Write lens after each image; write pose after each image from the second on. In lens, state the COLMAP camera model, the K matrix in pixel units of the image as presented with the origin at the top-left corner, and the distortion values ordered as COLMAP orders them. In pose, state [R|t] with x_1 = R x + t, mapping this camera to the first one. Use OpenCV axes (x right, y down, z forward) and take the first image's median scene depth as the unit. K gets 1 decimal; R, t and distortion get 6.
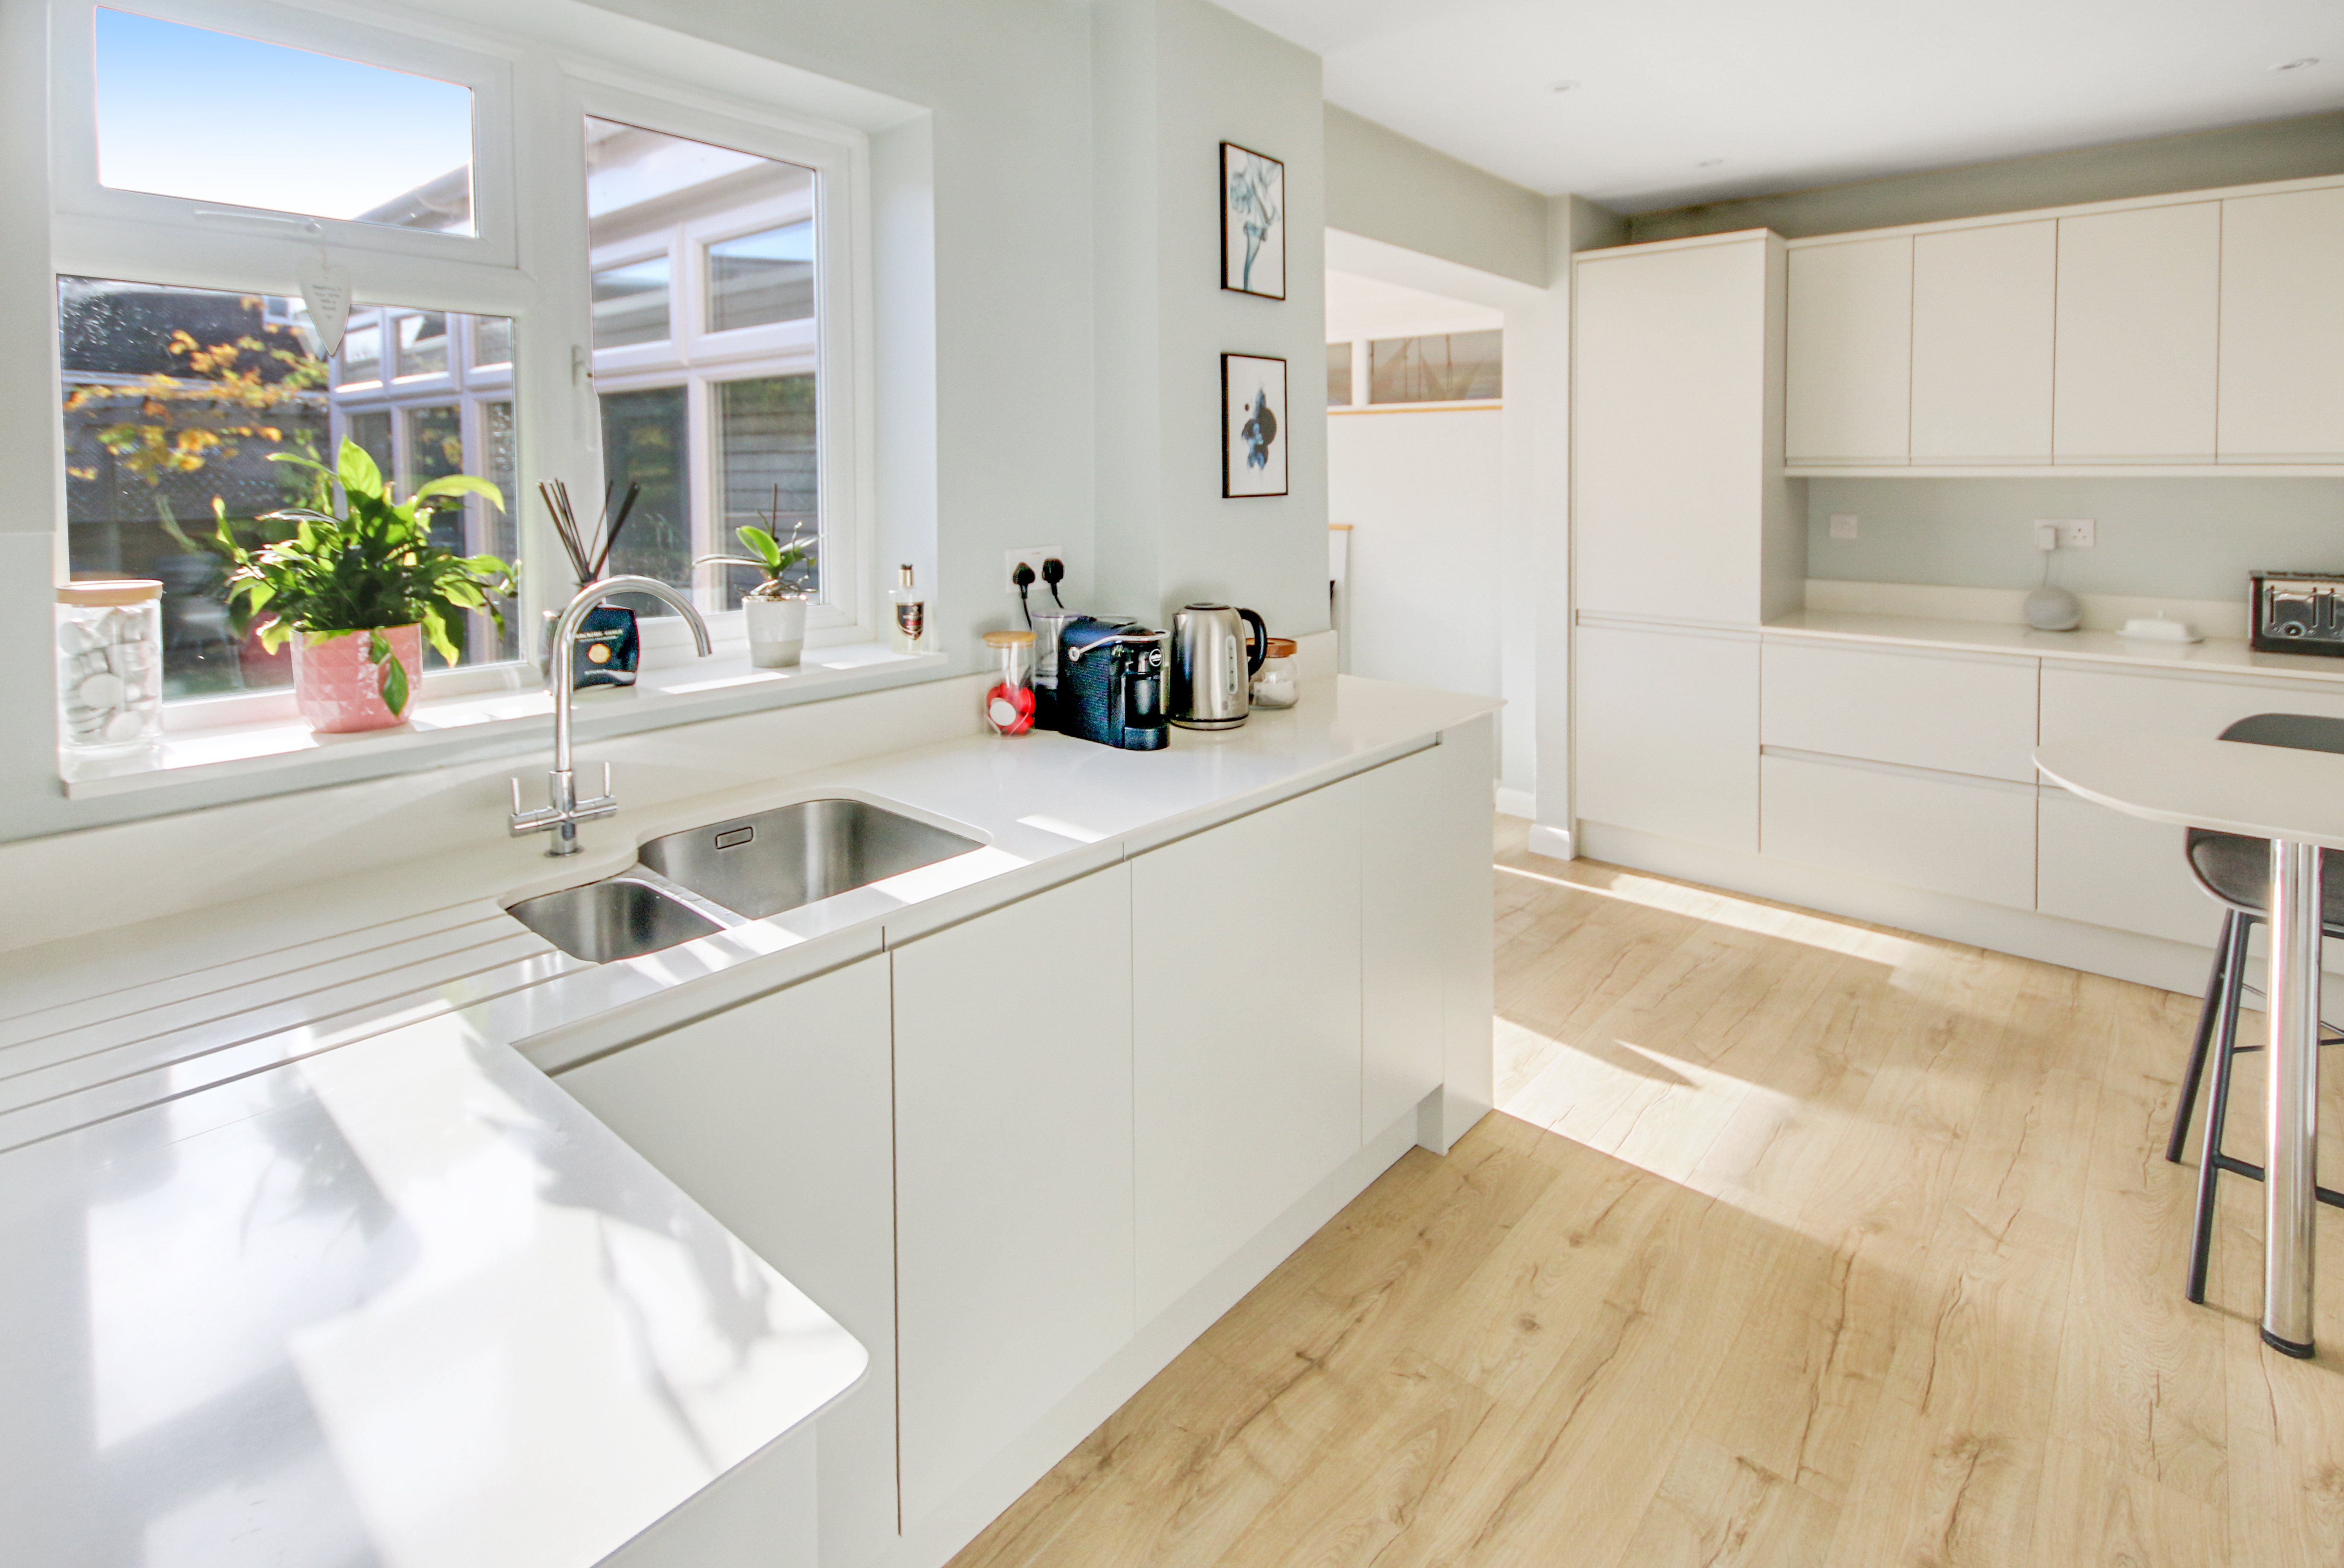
lens RADIAL K [[1158.2, 0, 1174.6], [0, 1158.2, 493.6], [0, 0, 1]] dist [0.003386, 0.000978]
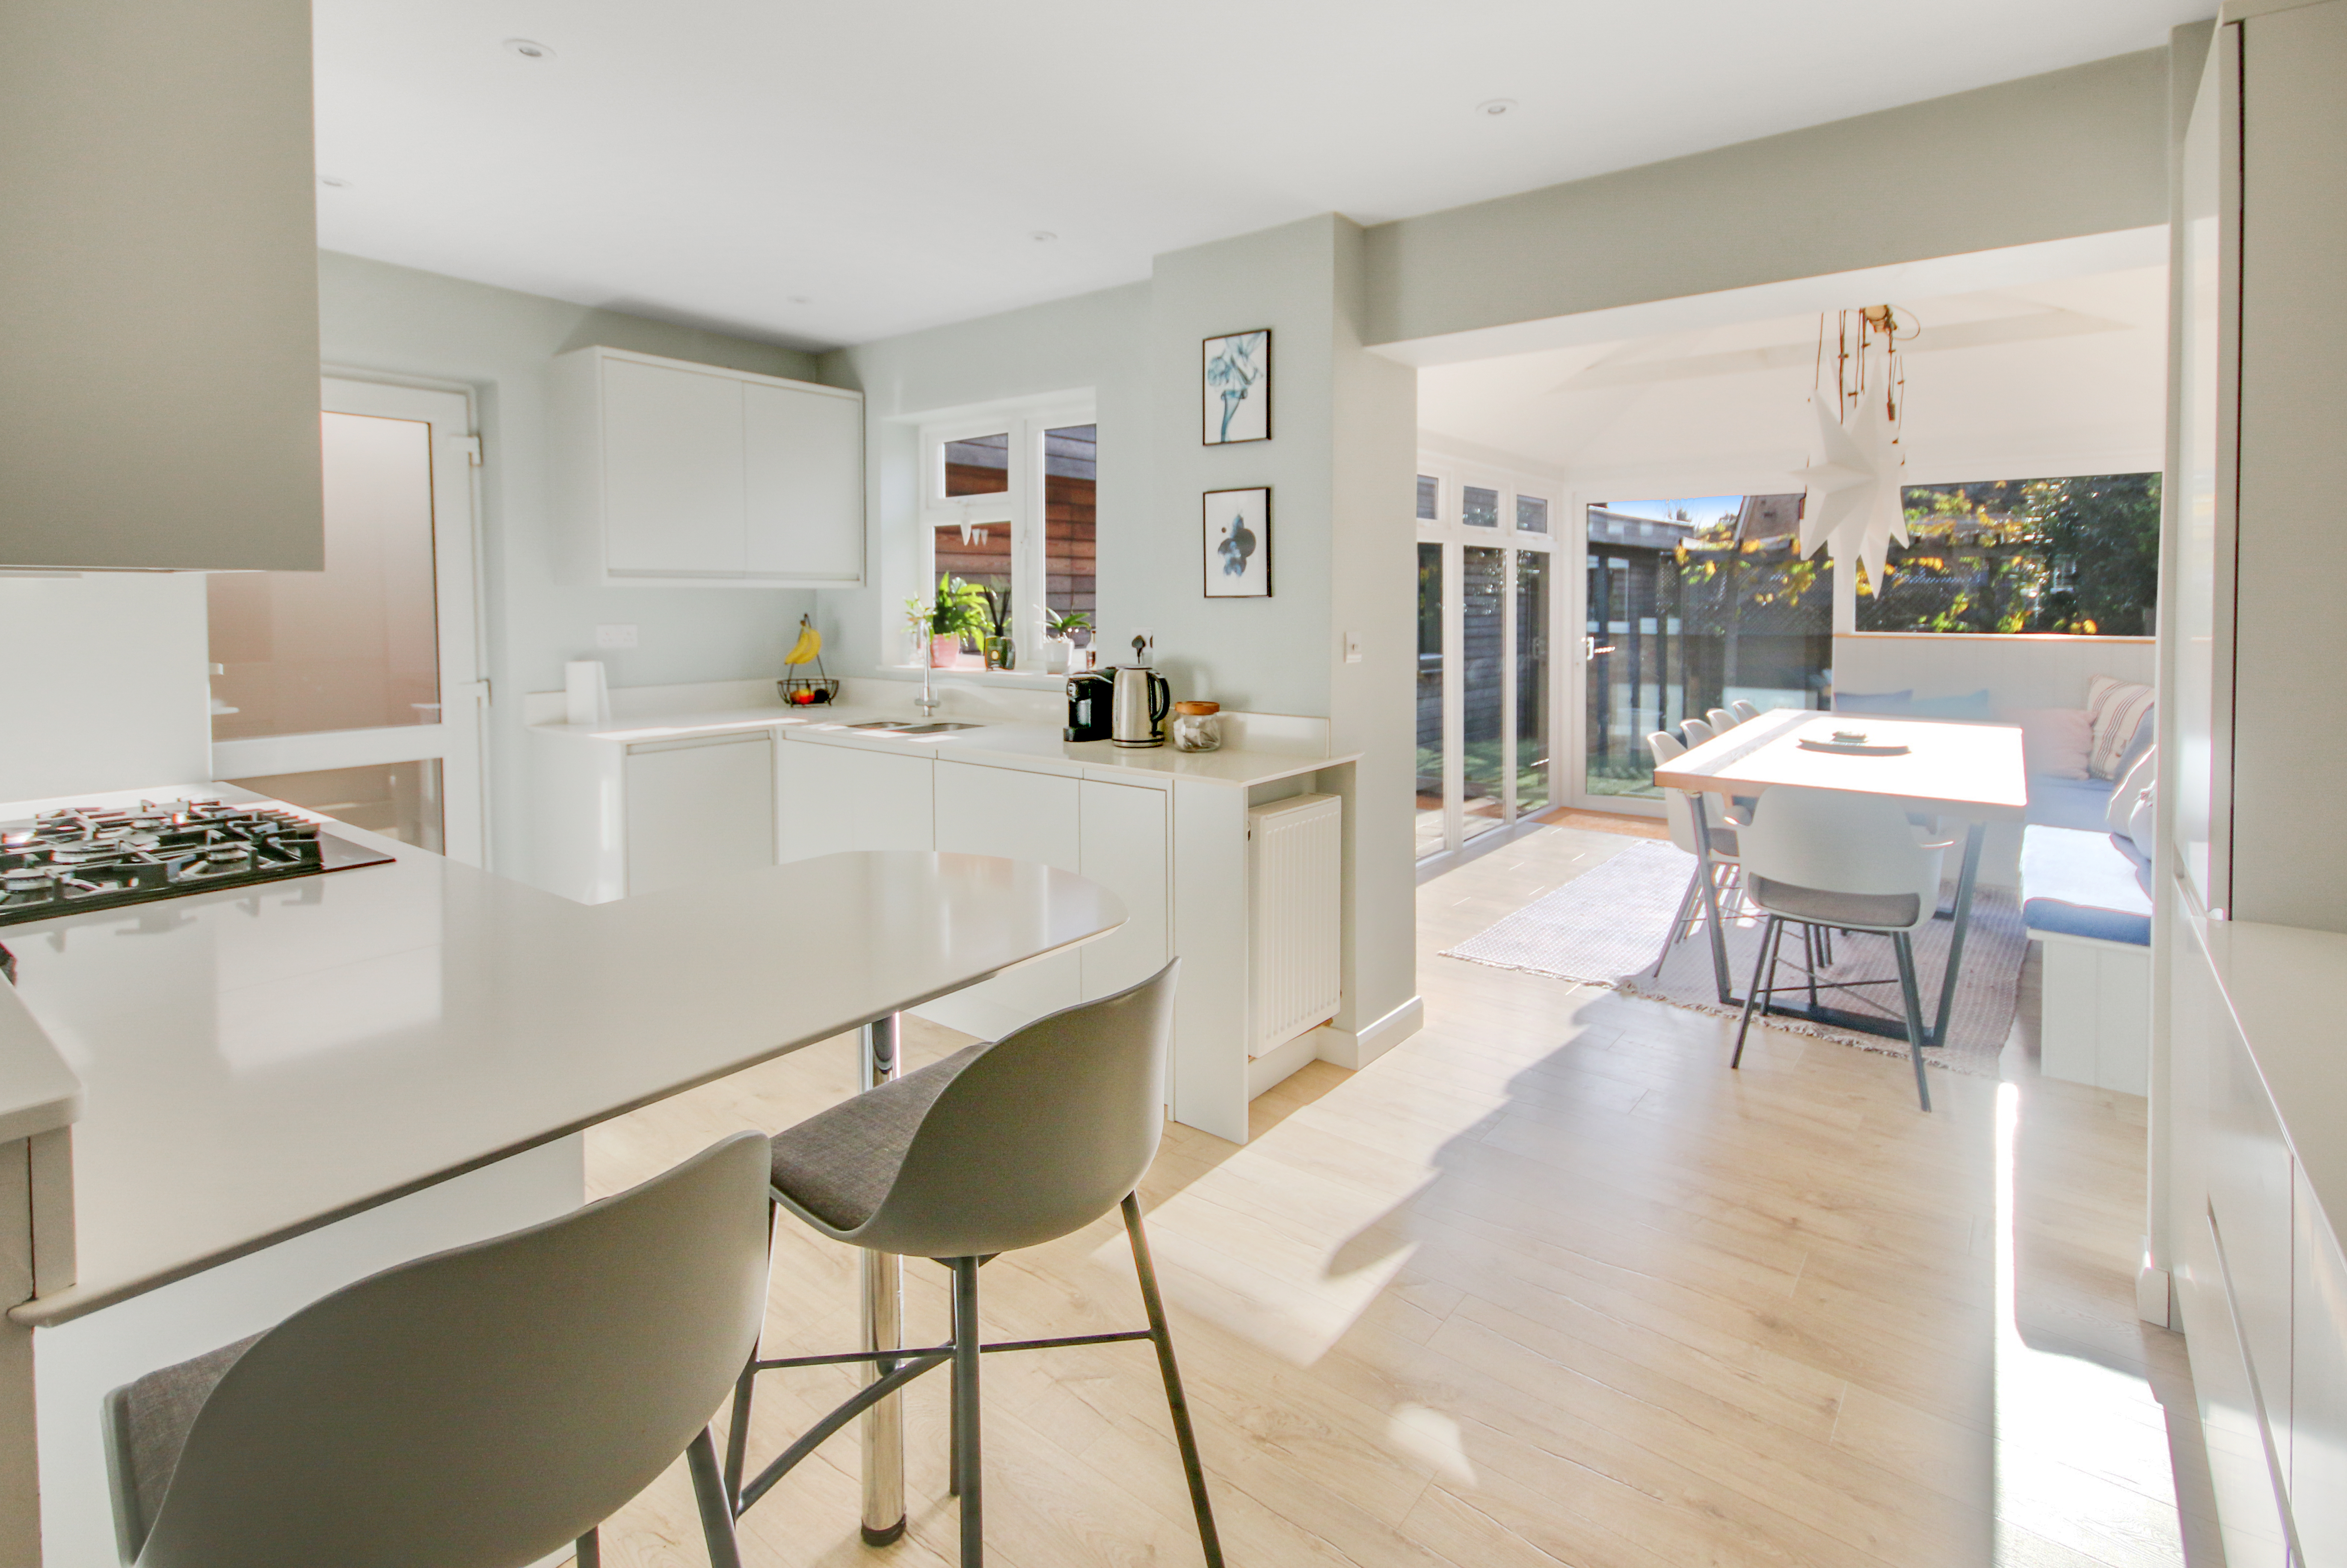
lens RADIAL K [[1105.3, 0, 1177.7], [0, 1105.3, 630.8], [0, 0, 1]] dist [0.001933, 0.000197]
pose [[0.046935, 0.029877, -0.998451, 1.460997], [-0.022253, 0.999336, 0.028857, 0.006162], [0.998650, 0.020865, 0.047569, 0.976026]]
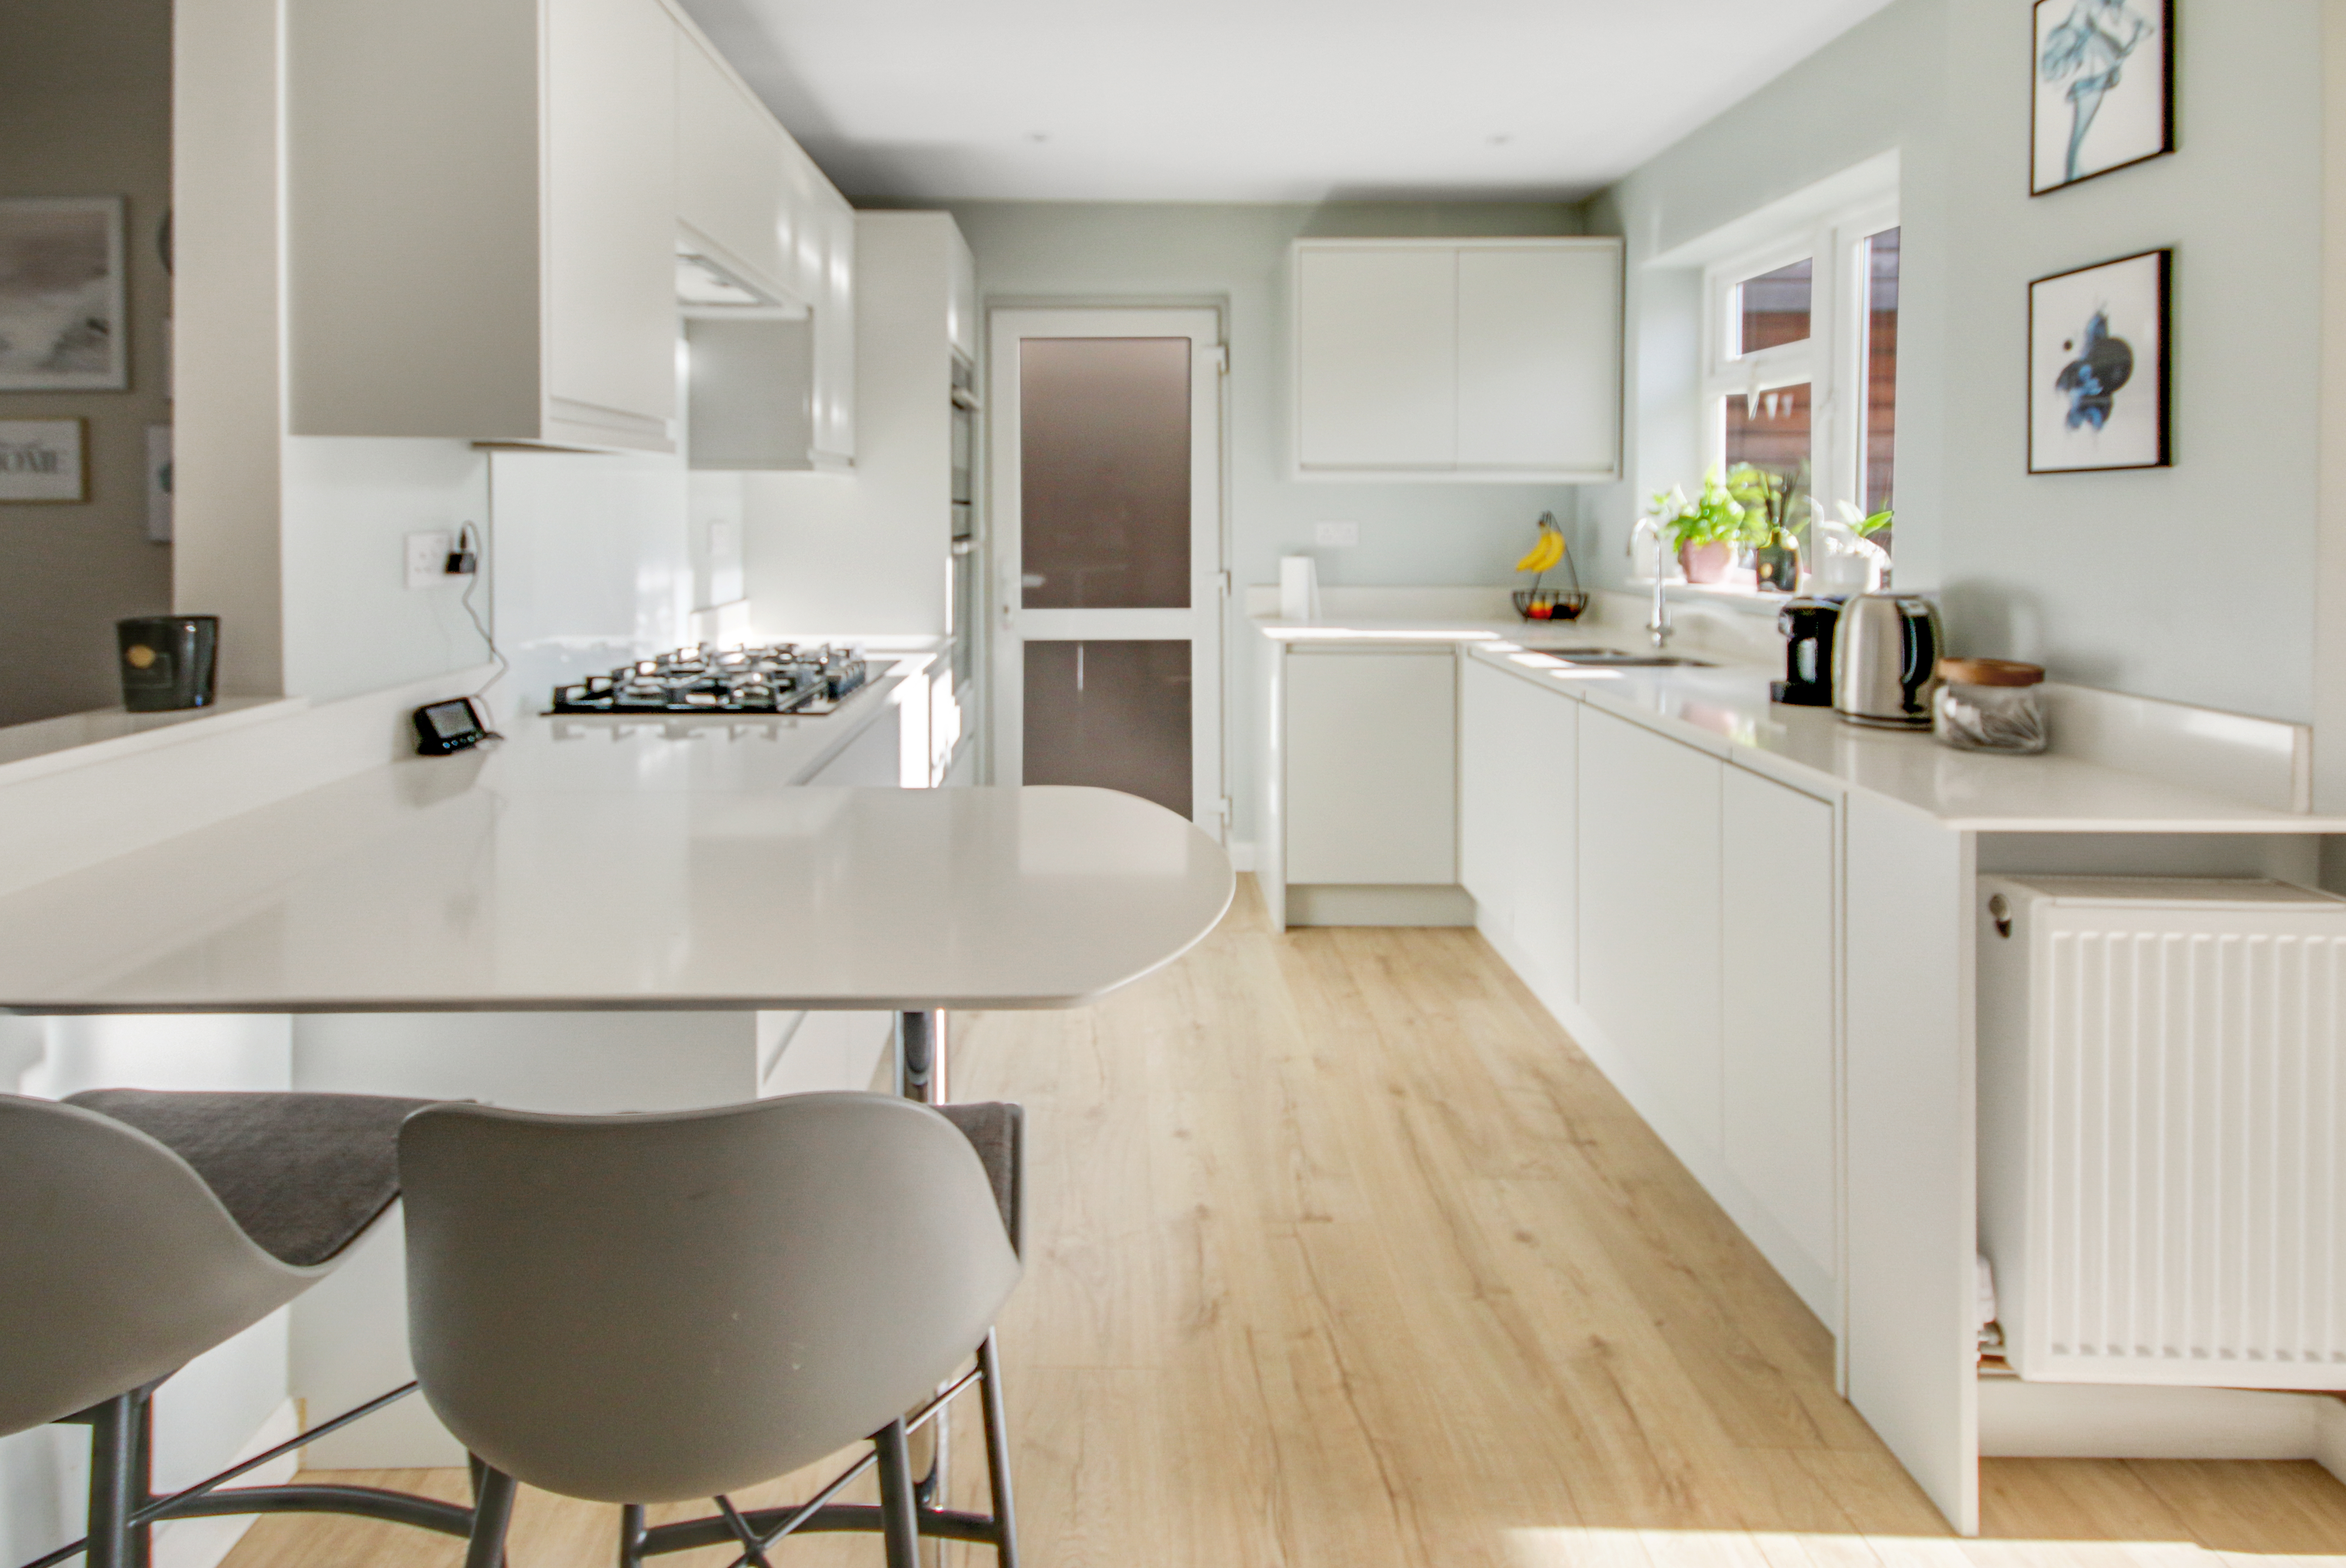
lens RADIAL K [[1111.8, 0, 1075.8], [0, 1111.8, 525.4], [0, 0, 1]] dist [0.002805, 0.000167]
pose [[-0.776059, 0.008695, -0.630600, 1.059703], [-0.013965, 0.999423, 0.030966, 0.025280], [0.630505, 0.032838, -0.775490, 1.262465]]
